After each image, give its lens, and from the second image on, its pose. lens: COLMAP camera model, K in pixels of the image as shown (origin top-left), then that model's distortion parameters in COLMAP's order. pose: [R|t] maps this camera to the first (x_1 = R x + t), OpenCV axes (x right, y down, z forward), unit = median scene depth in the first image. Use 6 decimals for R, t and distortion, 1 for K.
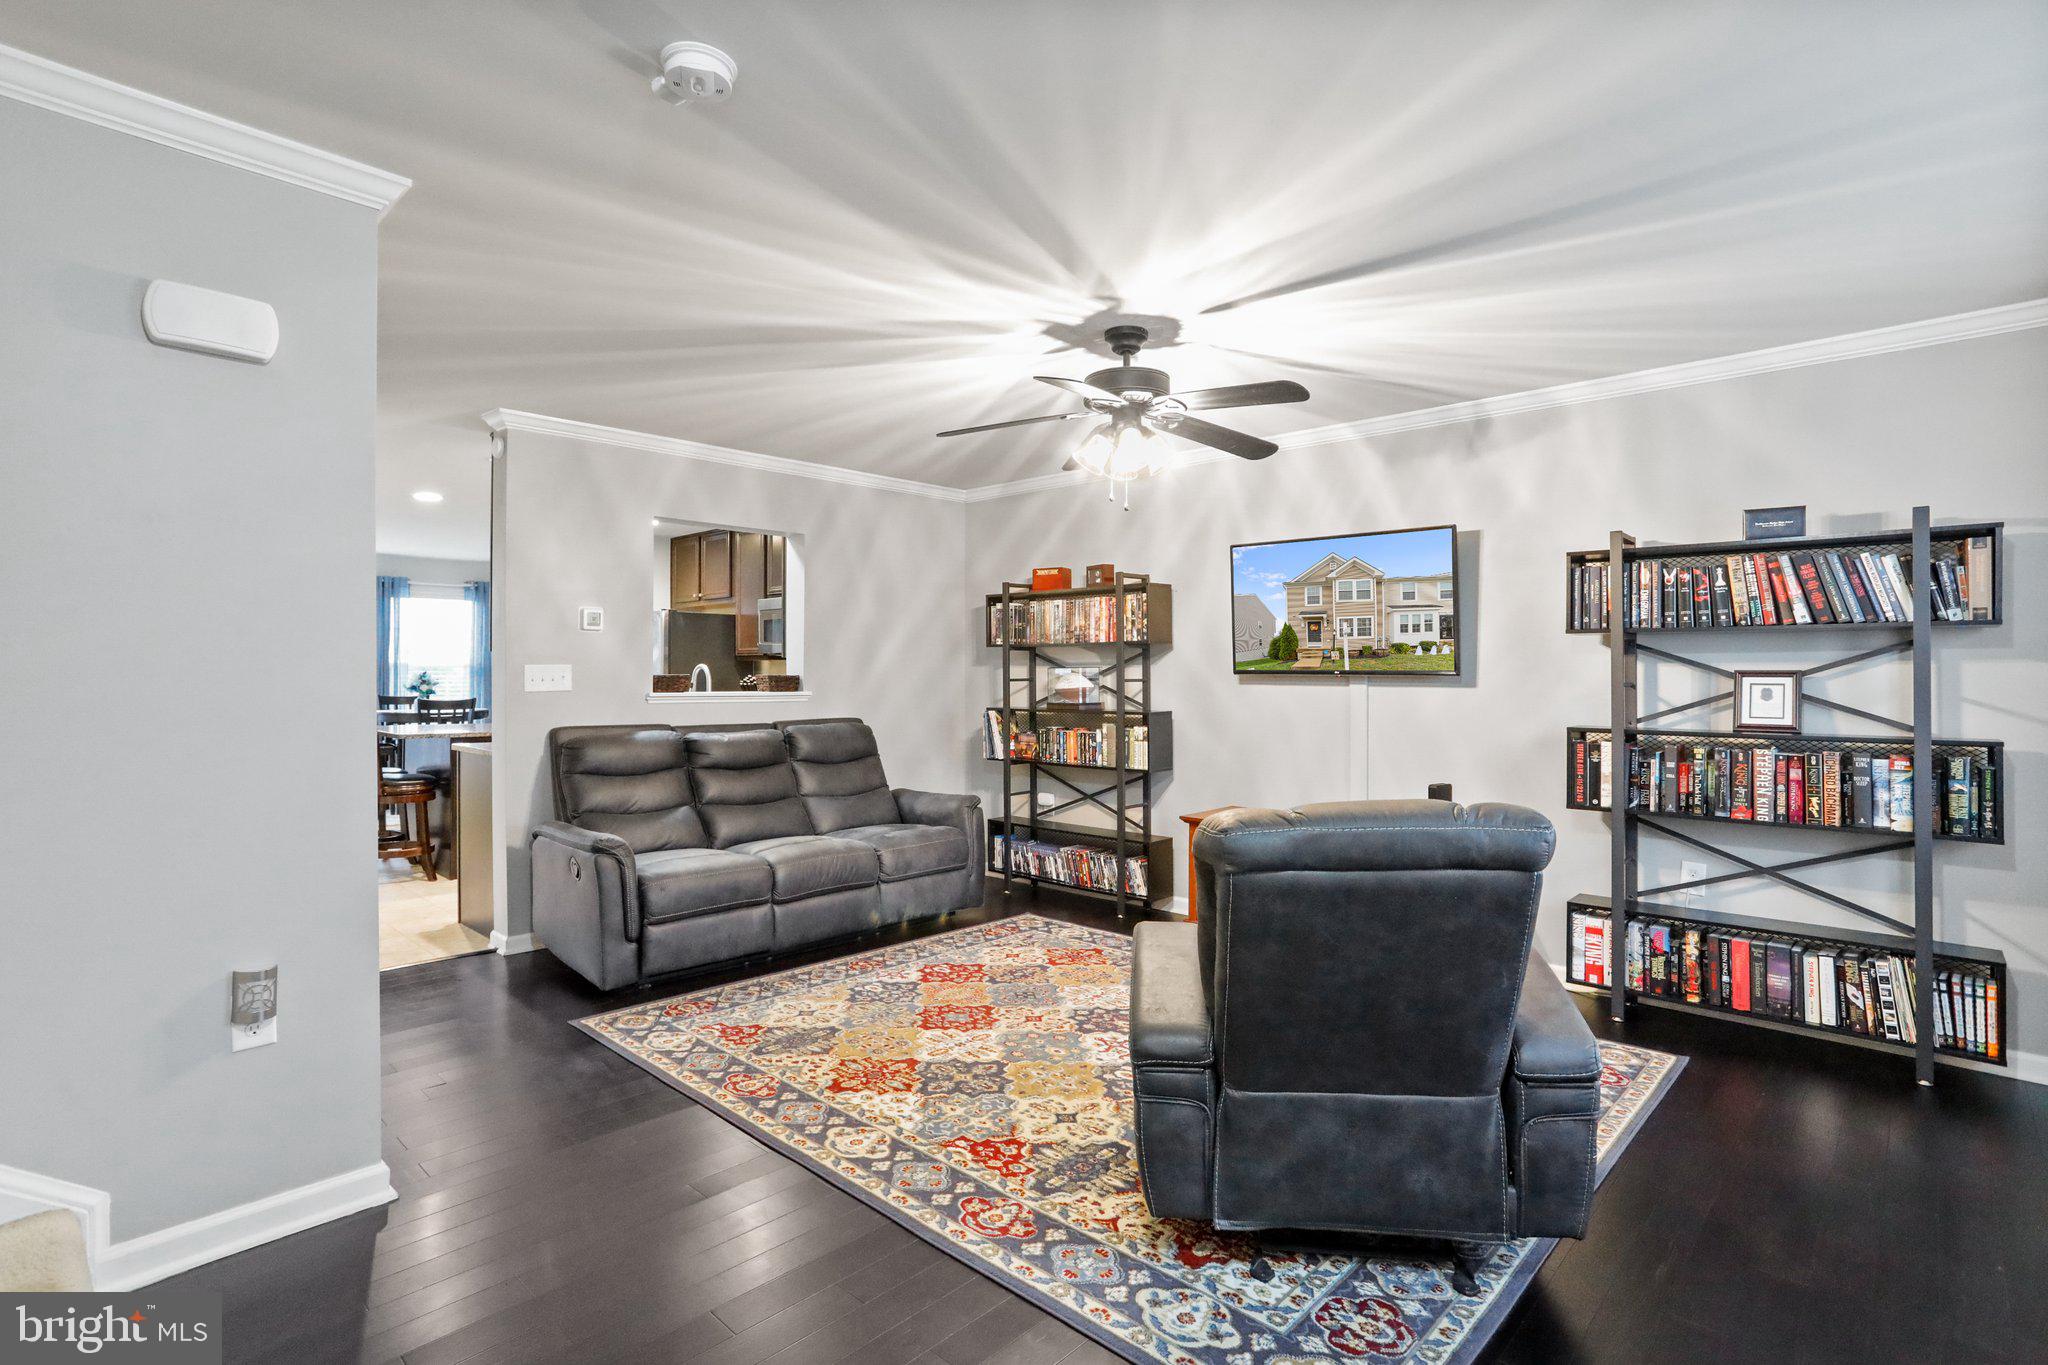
lens RADIAL K [[994.5, 0, 1019.5], [0, 994.5, 678.1], [0, 0, 1]] dist [-0.037901, 0.014742]
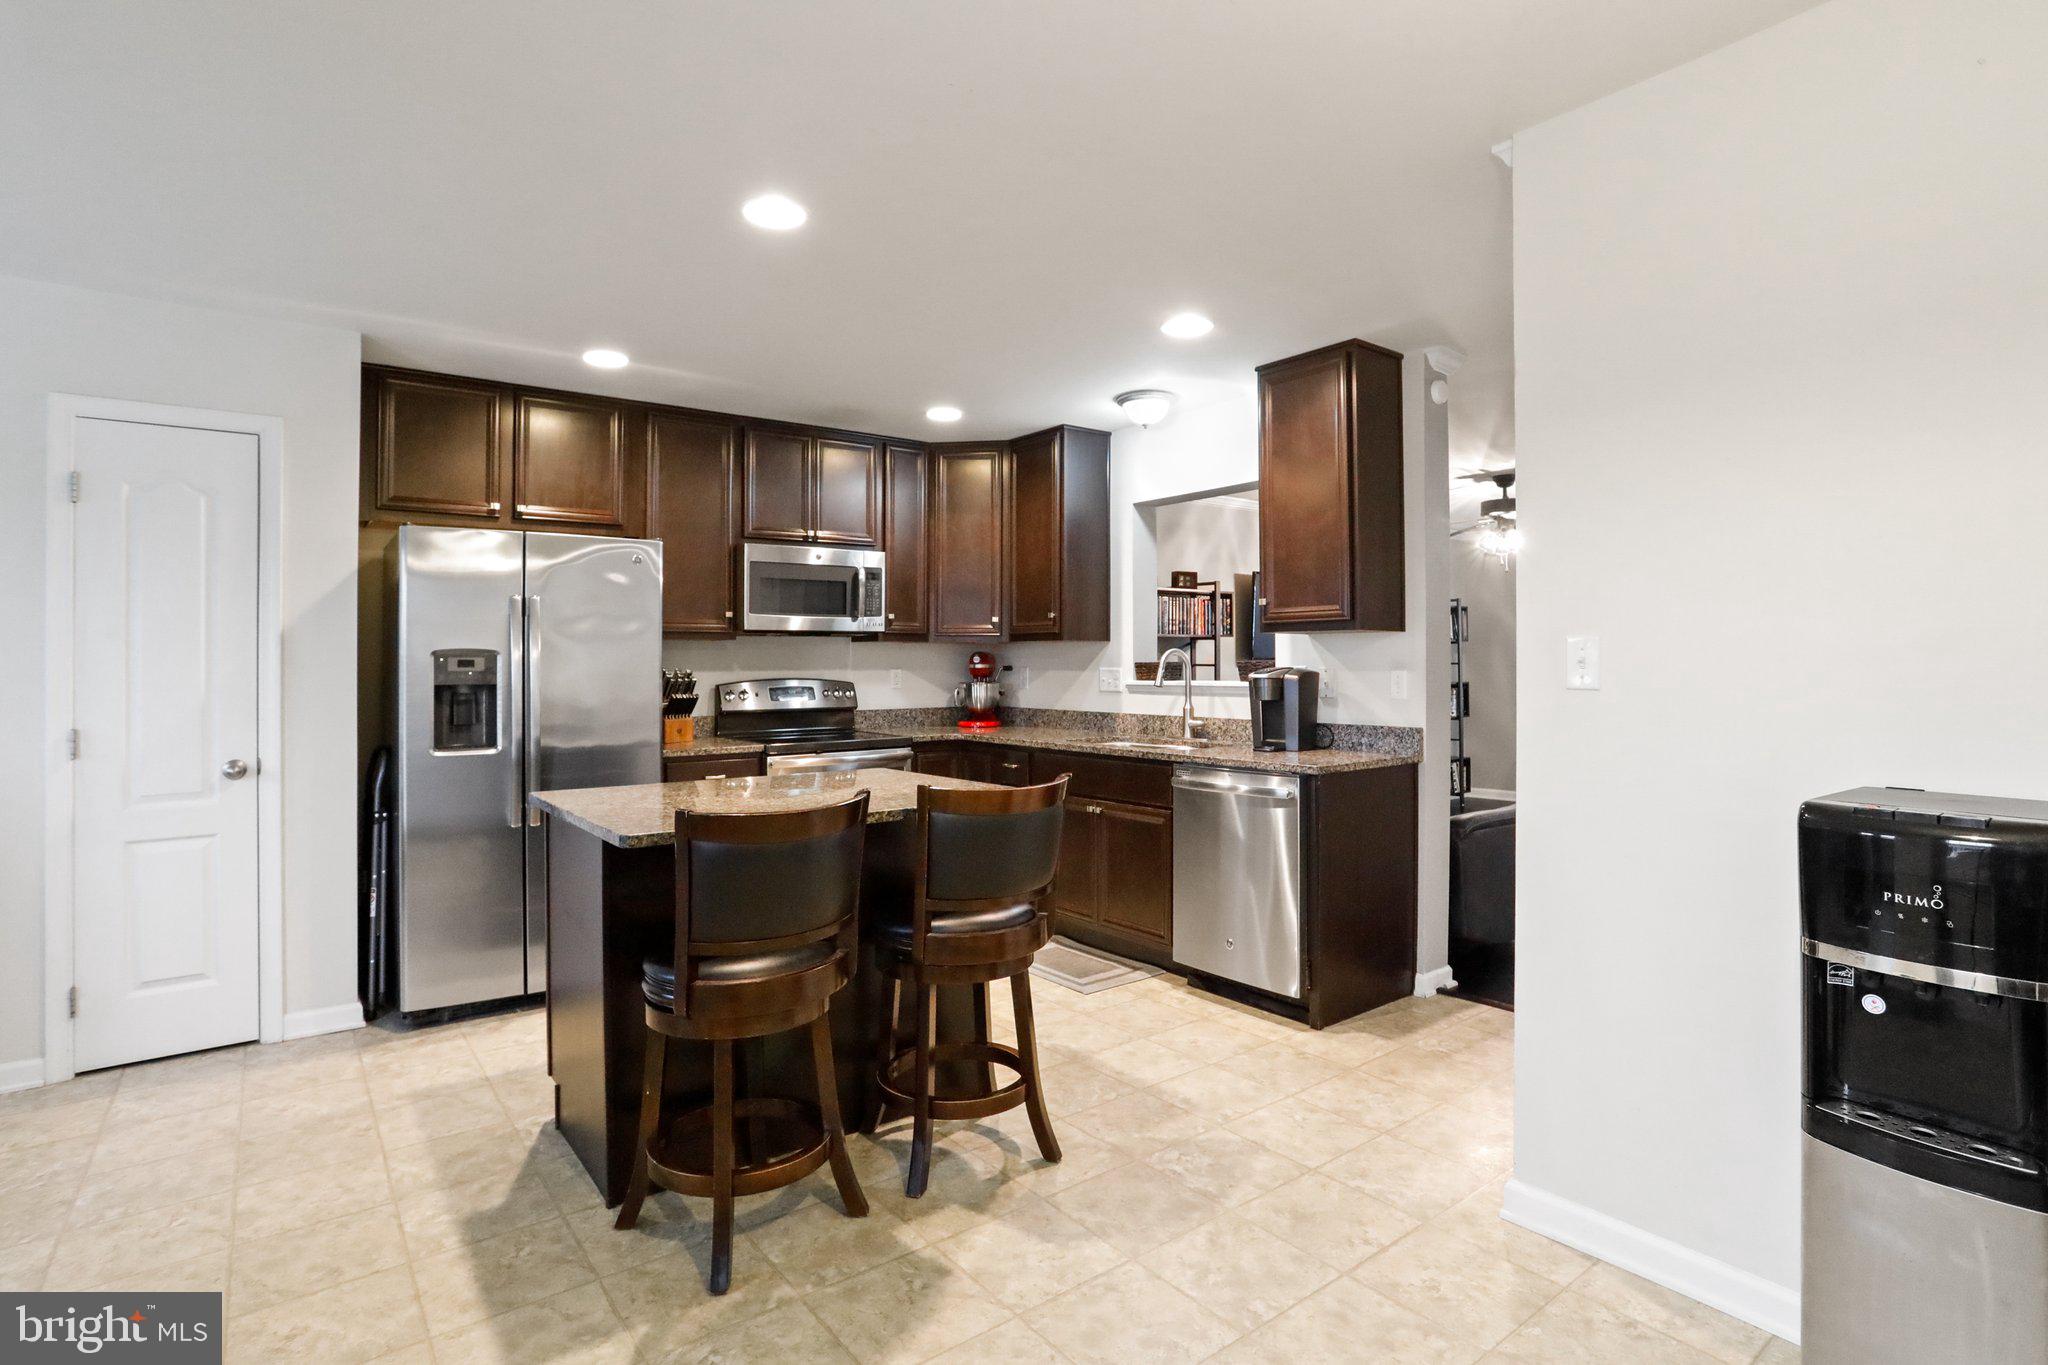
lens RADIAL K [[994.5, 0, 1016.5], [0, 994.5, 651.6], [0, 0, 1]] dist [-0.037901, 0.014742]
pose [[0.158339, 0.009038, 0.987343, -1.729107], [0.008457, 0.999909, -0.010509, -0.005984], [-0.987349, 0.010014, 0.158248, 1.501683]]
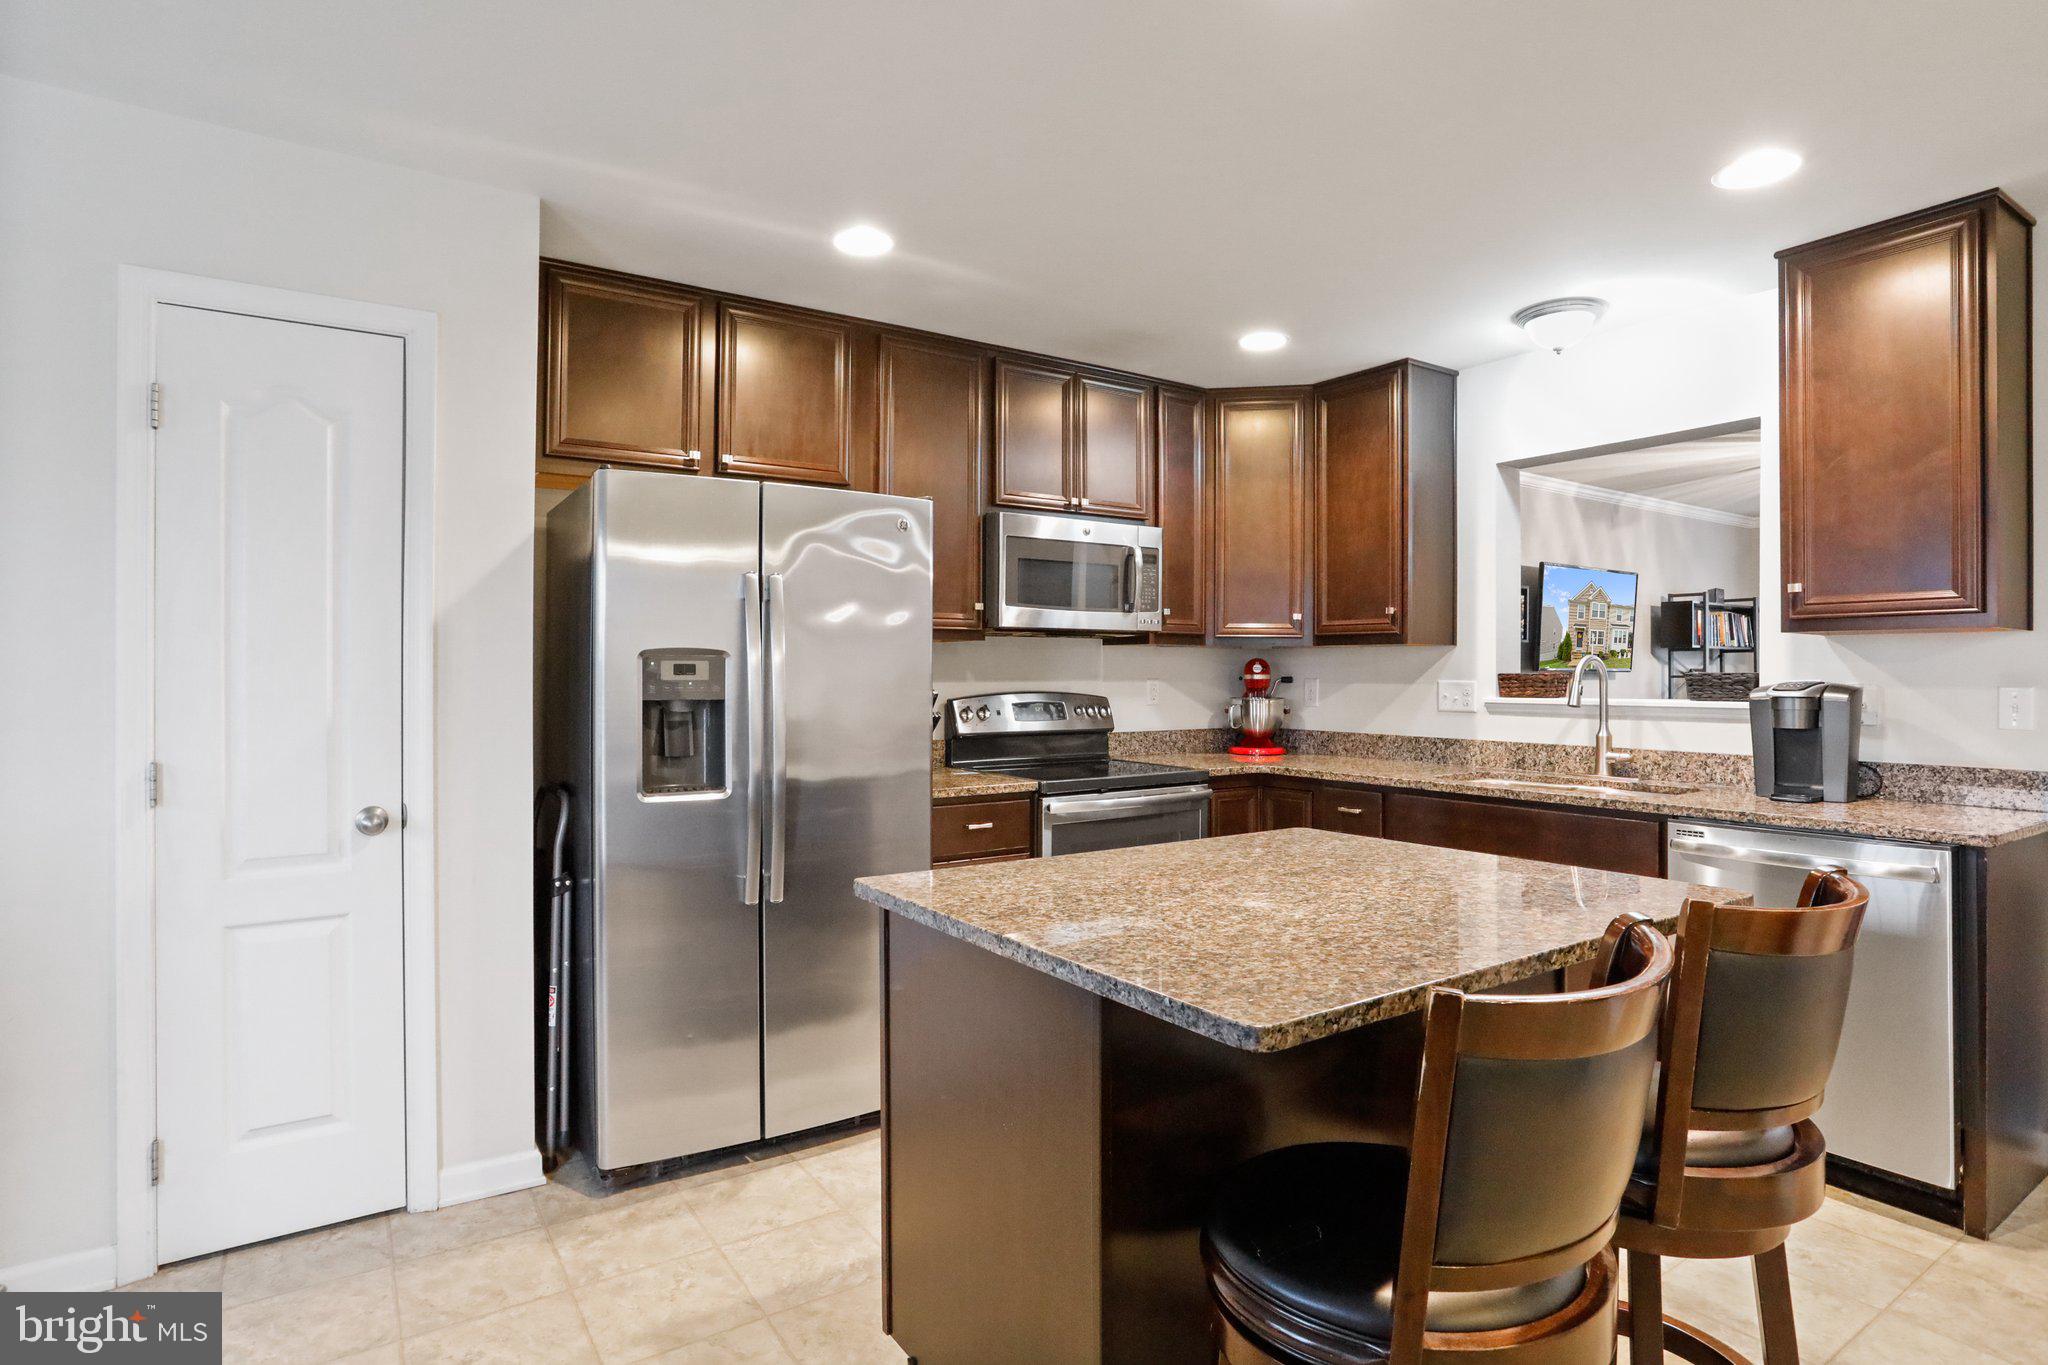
lens RADIAL K [[1037.1, 0, 1018.1], [0, 1037.1, 666.5], [0, 0, 1]] dist [-0.035773, 0.011418]
pose [[0.218667, 0.004621, 0.975788, -1.507245], [0.002316, 0.999984, -0.005254, -0.006794], [-0.975797, 0.003409, 0.218653, 1.803728]]
